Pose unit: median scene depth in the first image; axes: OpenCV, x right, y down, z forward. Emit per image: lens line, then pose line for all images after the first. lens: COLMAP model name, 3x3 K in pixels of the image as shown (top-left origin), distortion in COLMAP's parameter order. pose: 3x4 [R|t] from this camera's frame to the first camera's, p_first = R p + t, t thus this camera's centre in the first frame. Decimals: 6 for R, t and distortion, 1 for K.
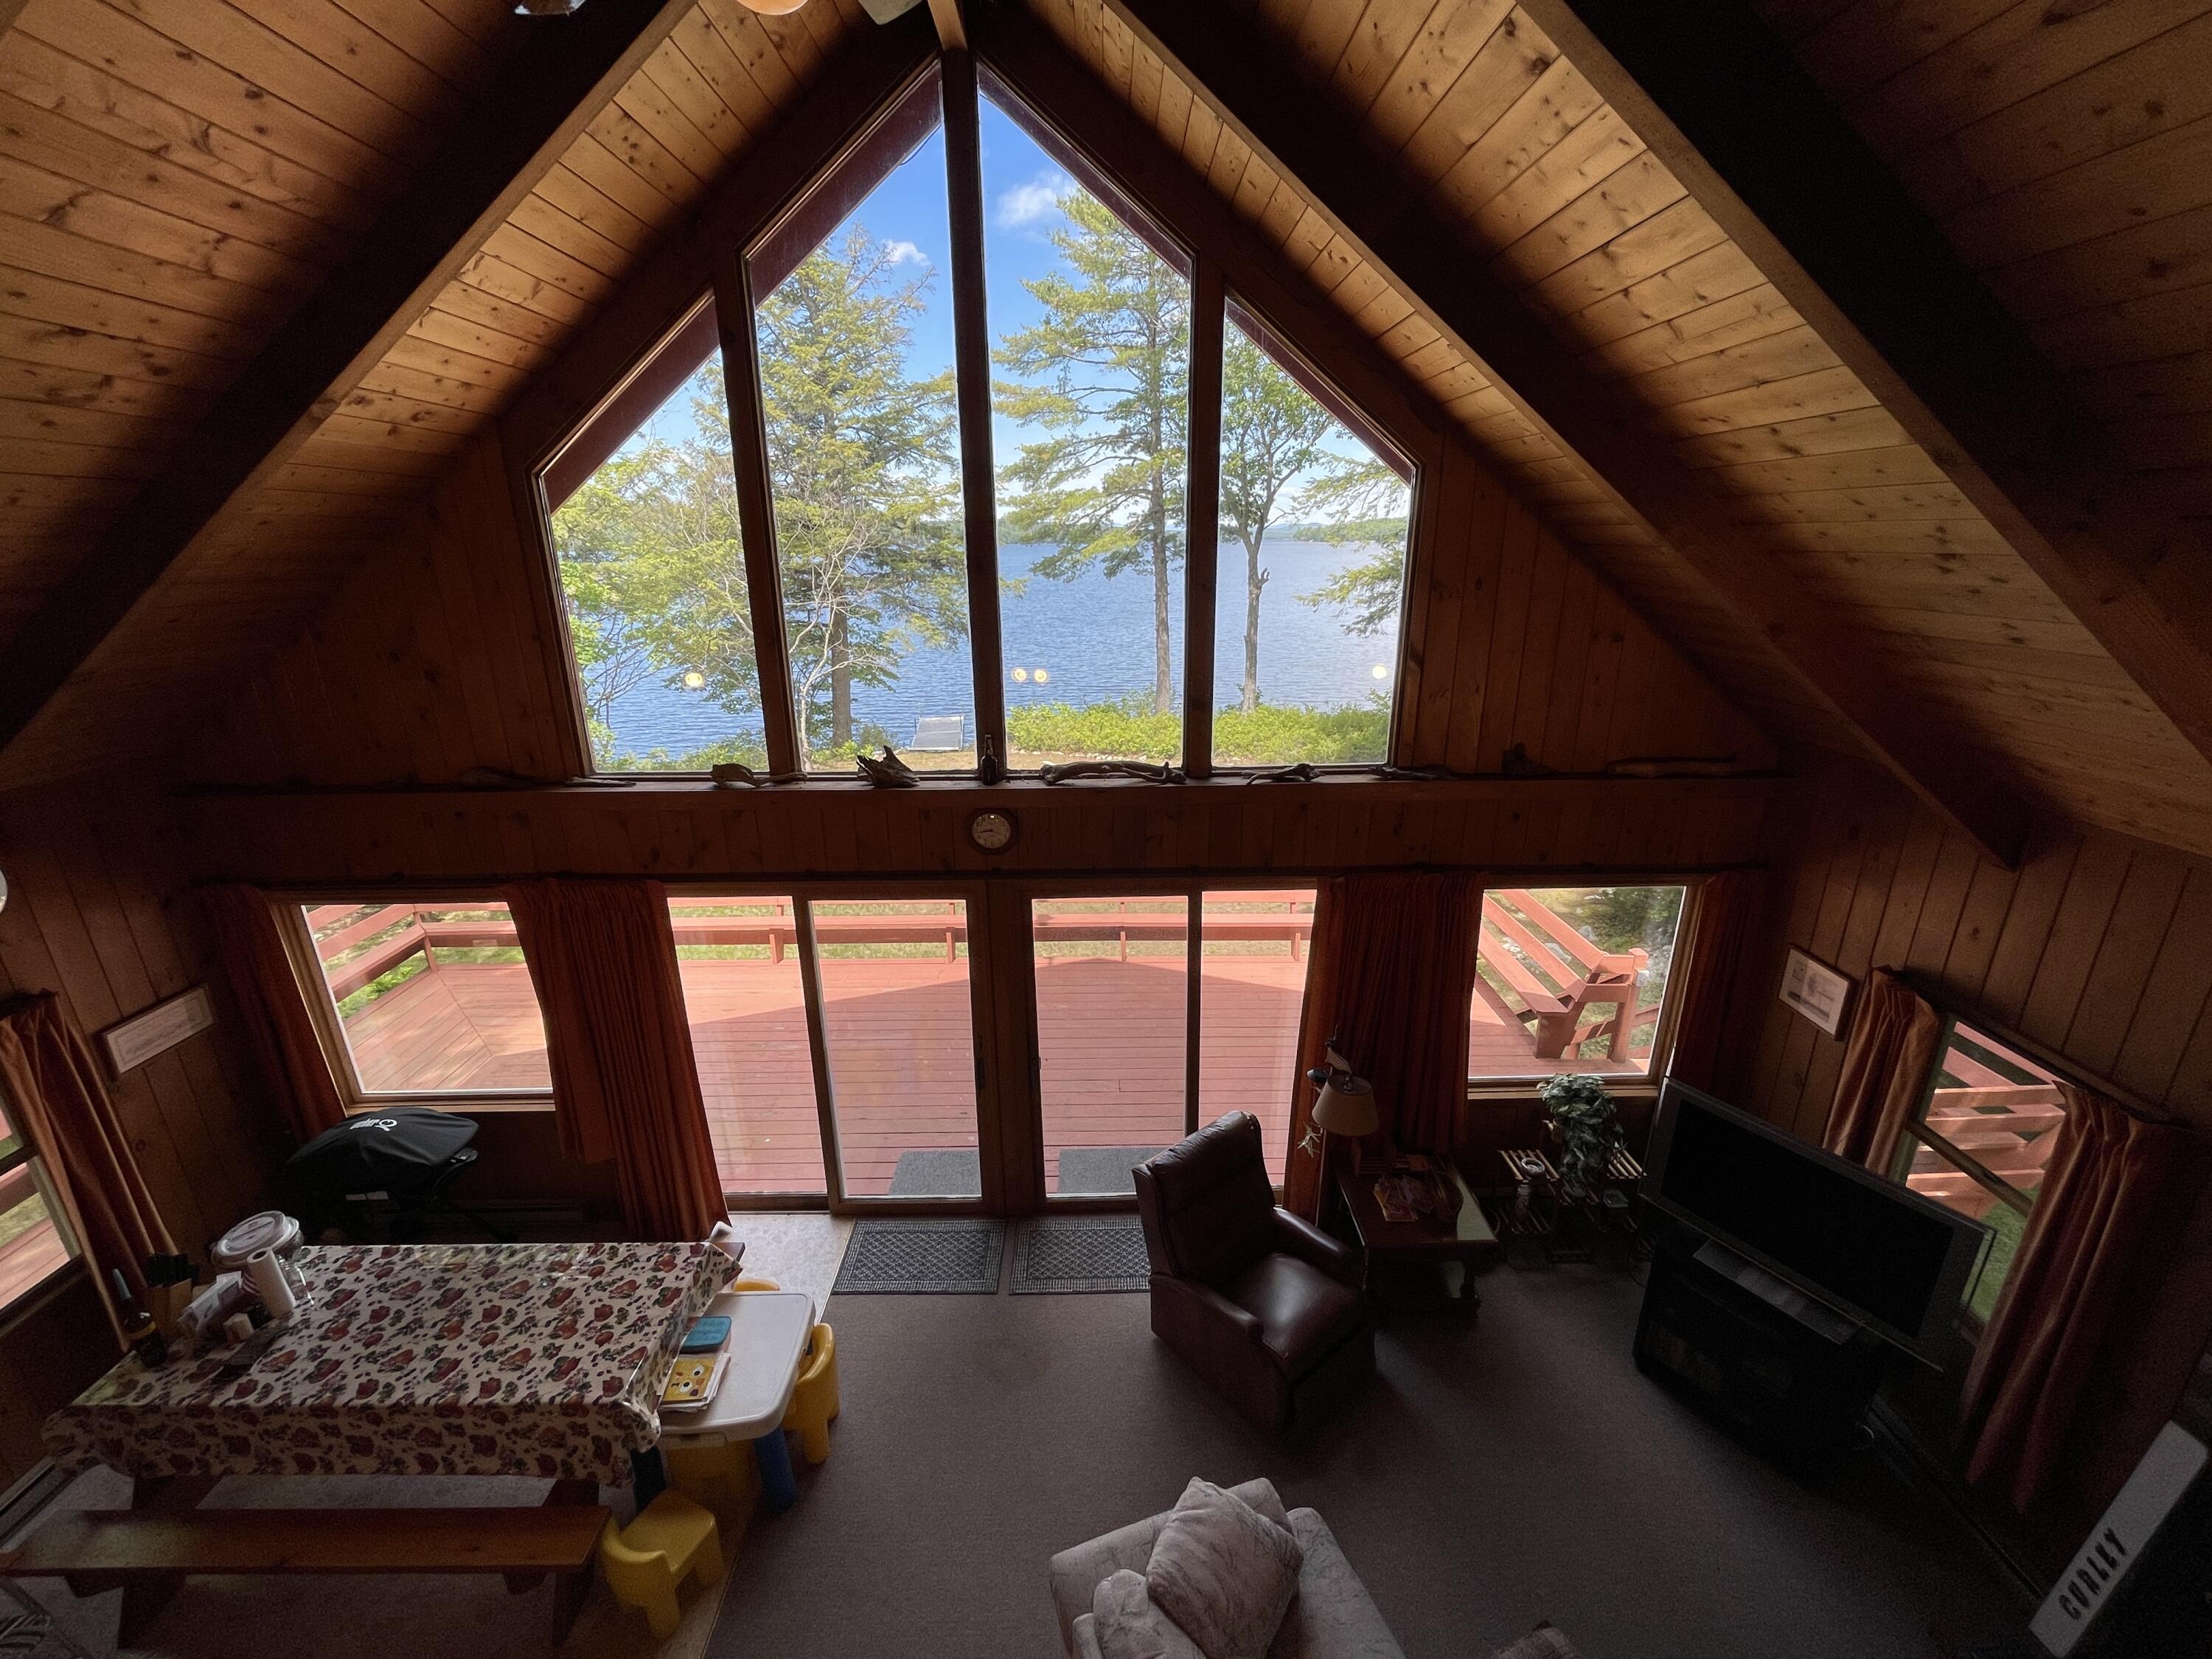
lens RADIAL K [[887.9, 0, 1094.7], [0, 887.9, 835.1], [0, 0, 1]] dist [0.000652, -0.000214]
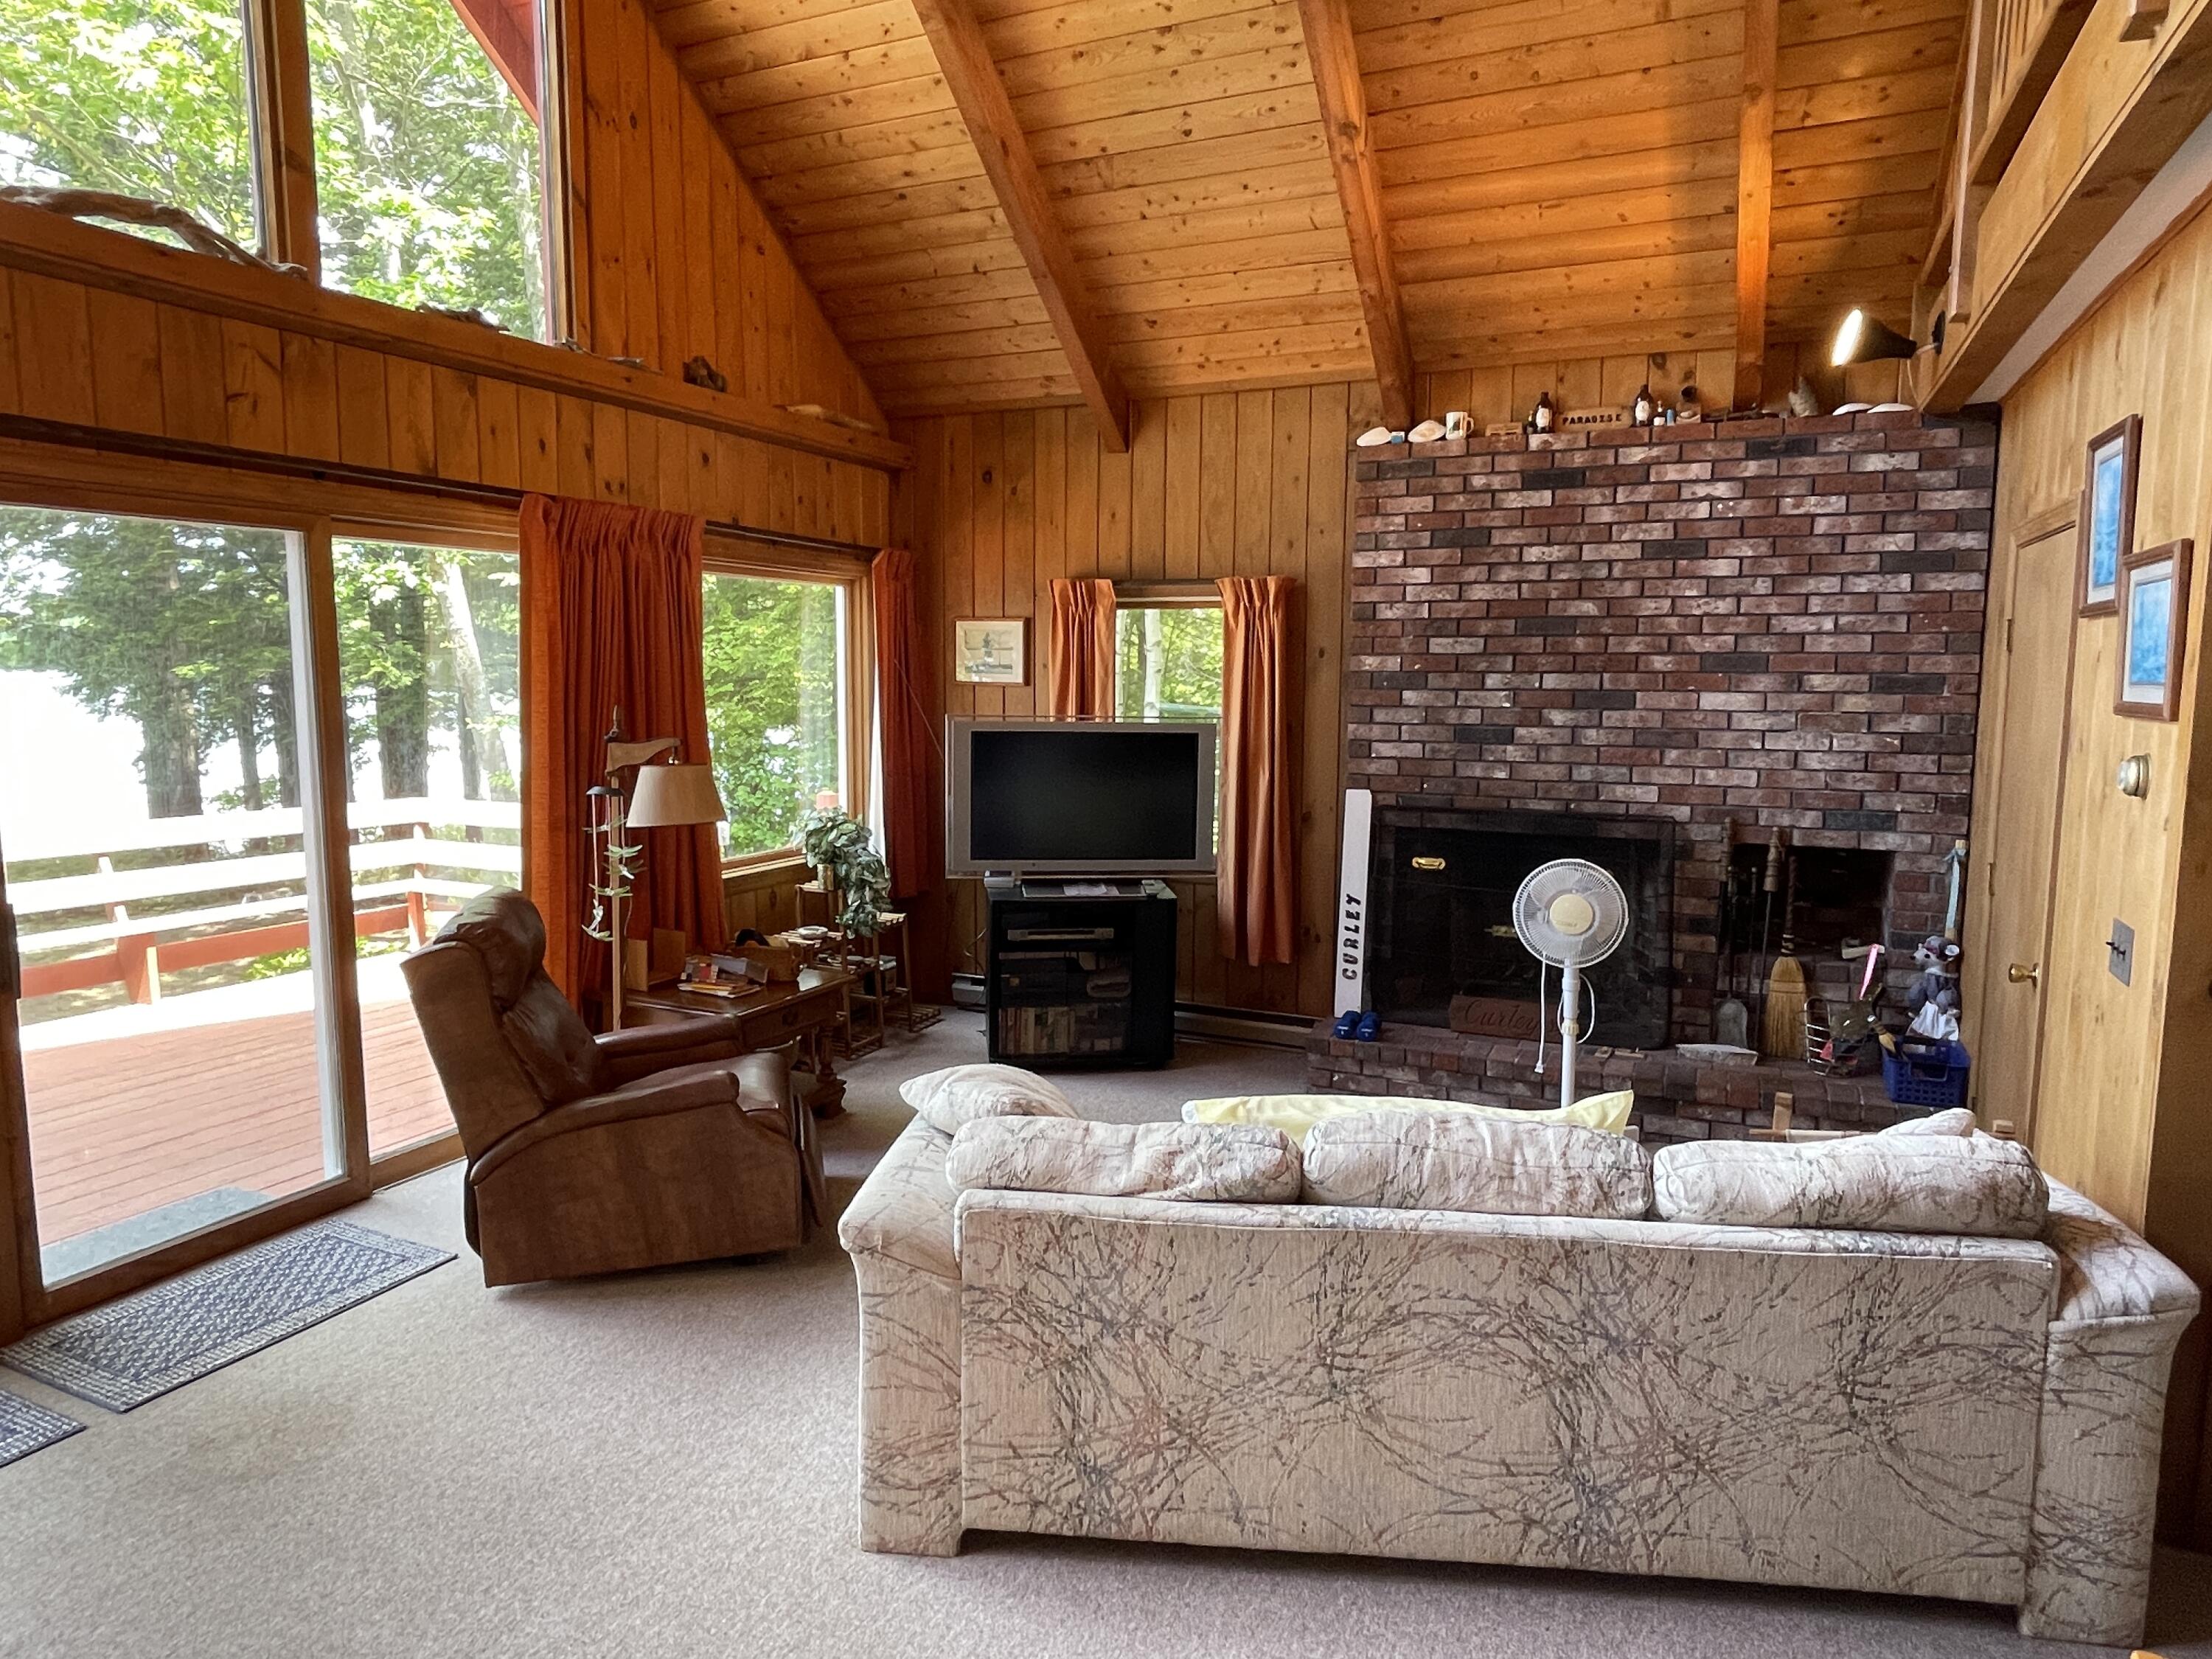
lens RADIAL K [[1344.0, 0, 1101.2], [0, 1344.0, 837.0], [0, 0, 1]] dist [-0.007752, -0.000589]
pose [[0.432535, -0.096677, 0.896419, -0.472579], [0.267960, 0.963094, -0.025427, 0.435270], [-0.860878, 0.251203, 0.442478, 0.288333]]
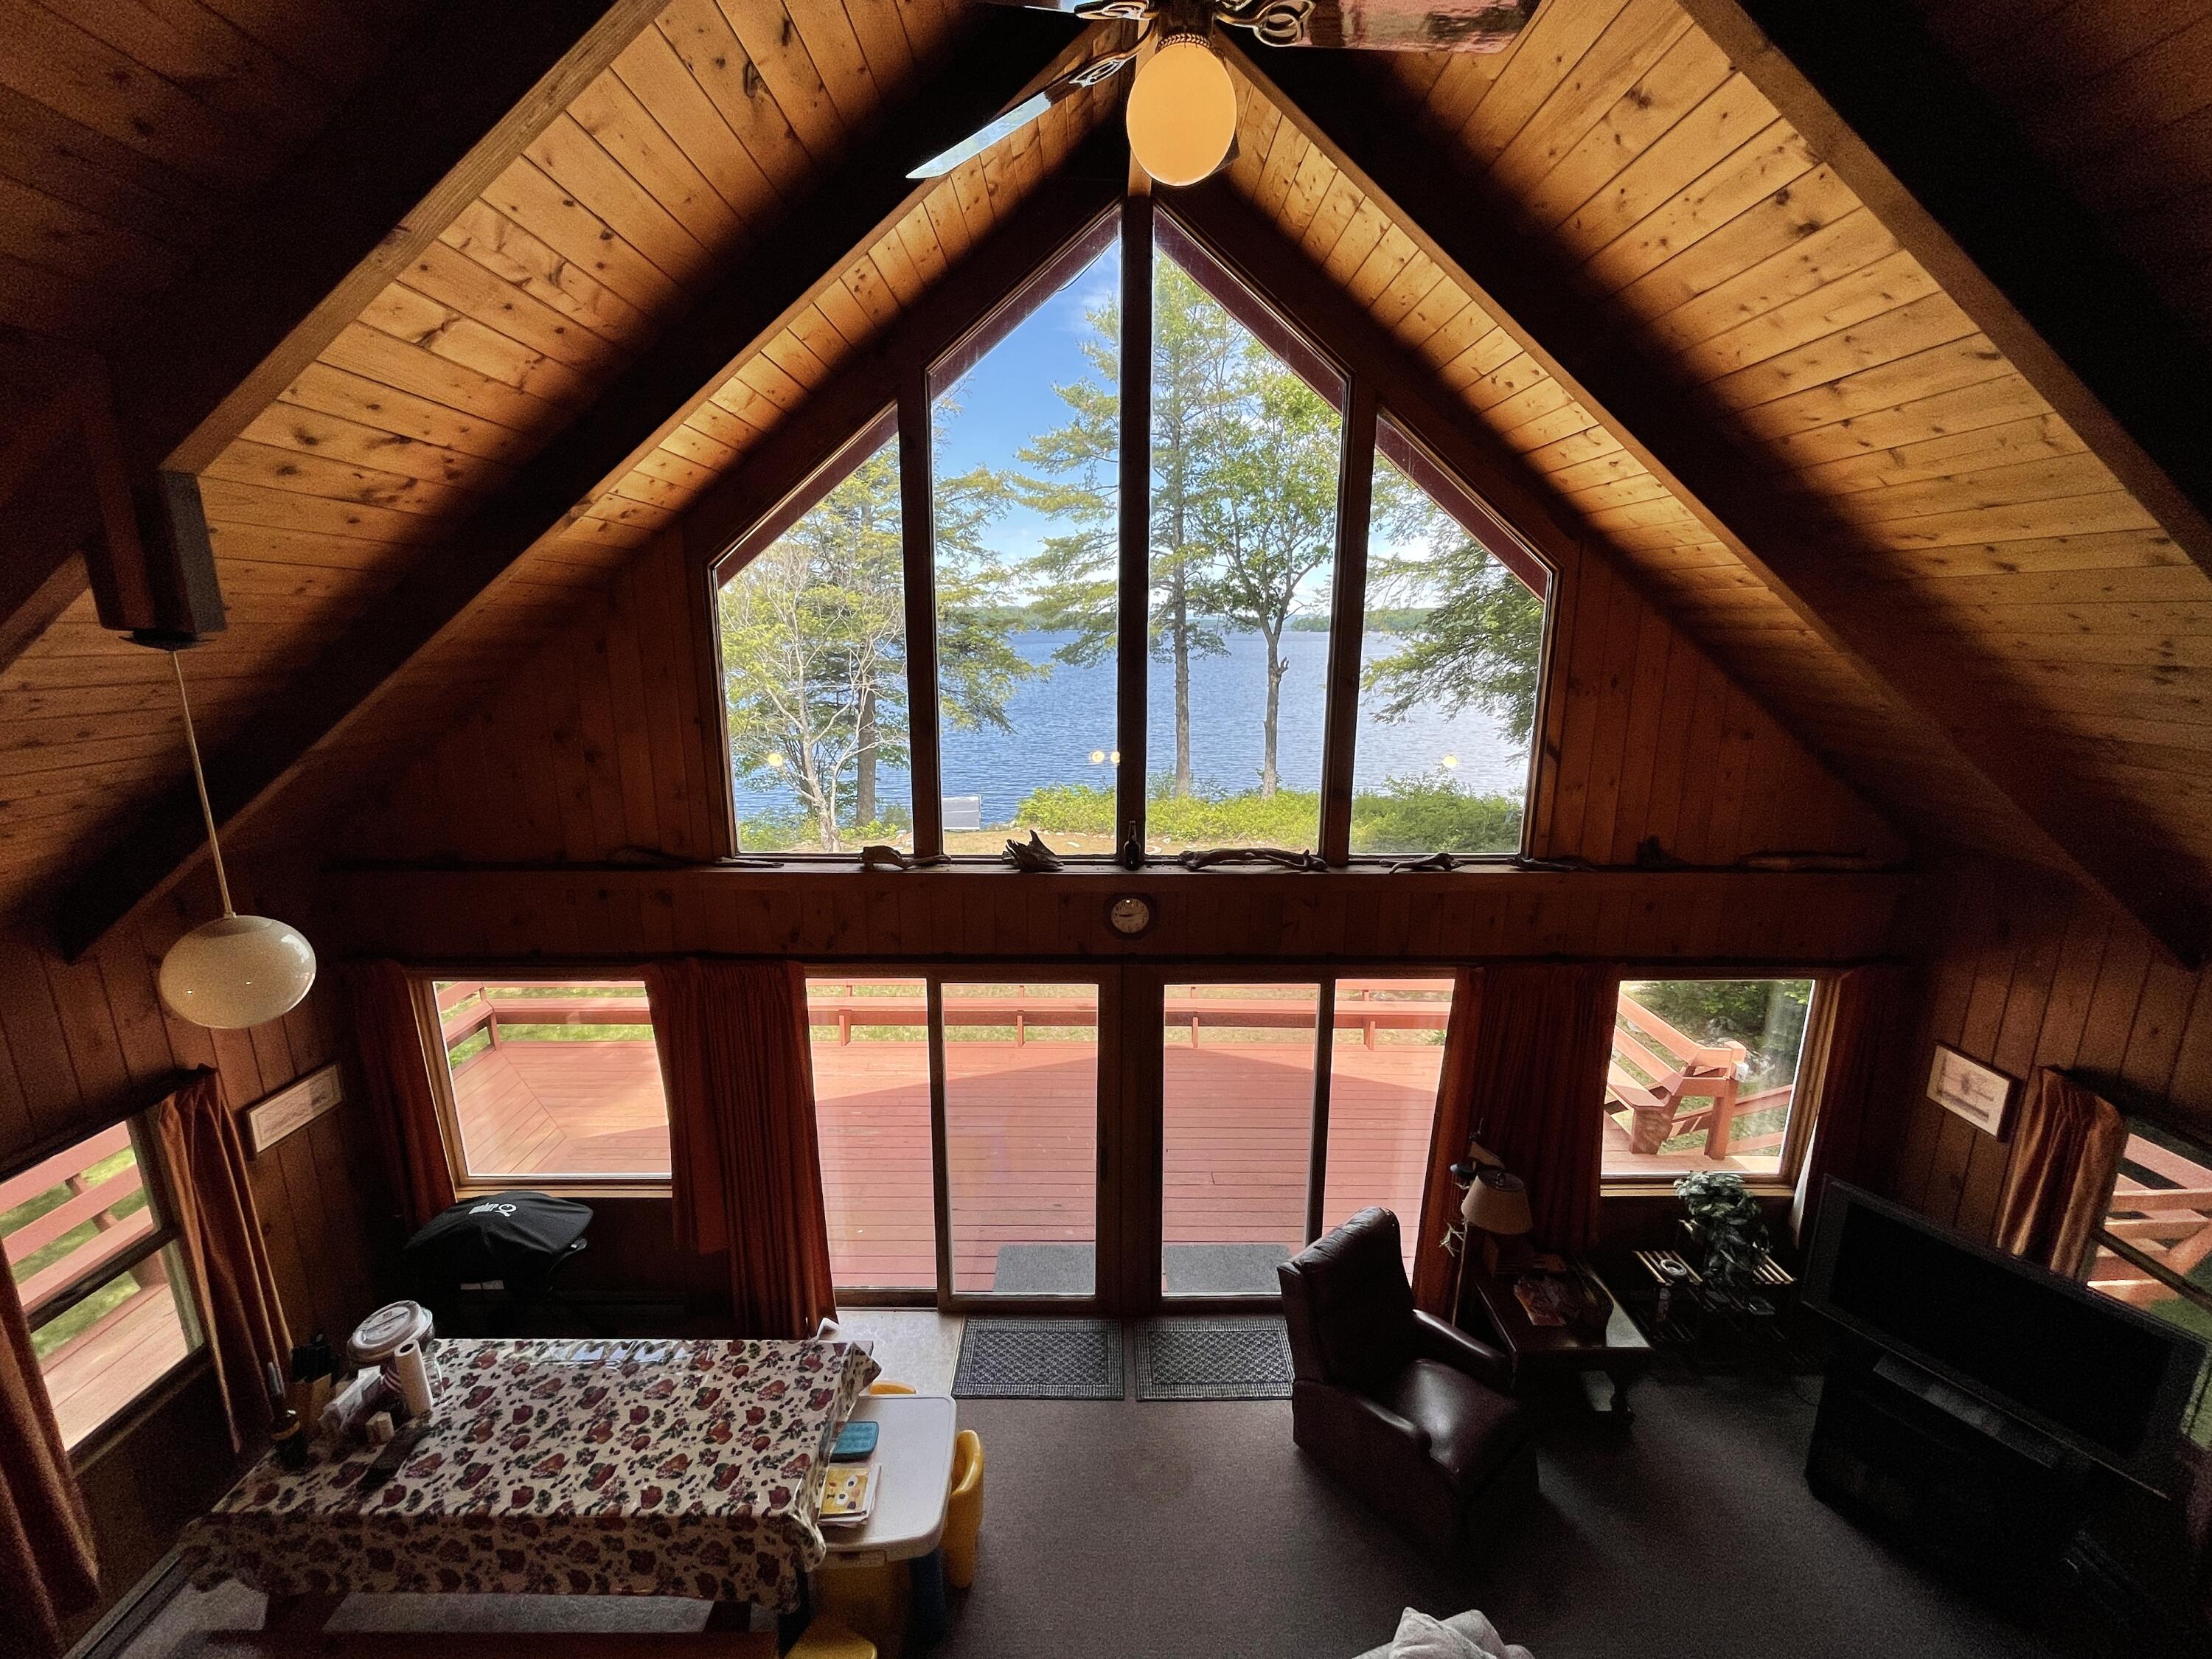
lens RADIAL K [[887.9, 0, 1098.1], [0, 887.9, 835.1], [0, 0, 1]] dist [0.000652, -0.000214]
pose [[0.999914, 0.013121, 0.000182, -0.160213], [-0.013050, 0.995799, -0.090635, -0.004158], [-0.001370, 0.090625, 0.995884, -0.010677]]
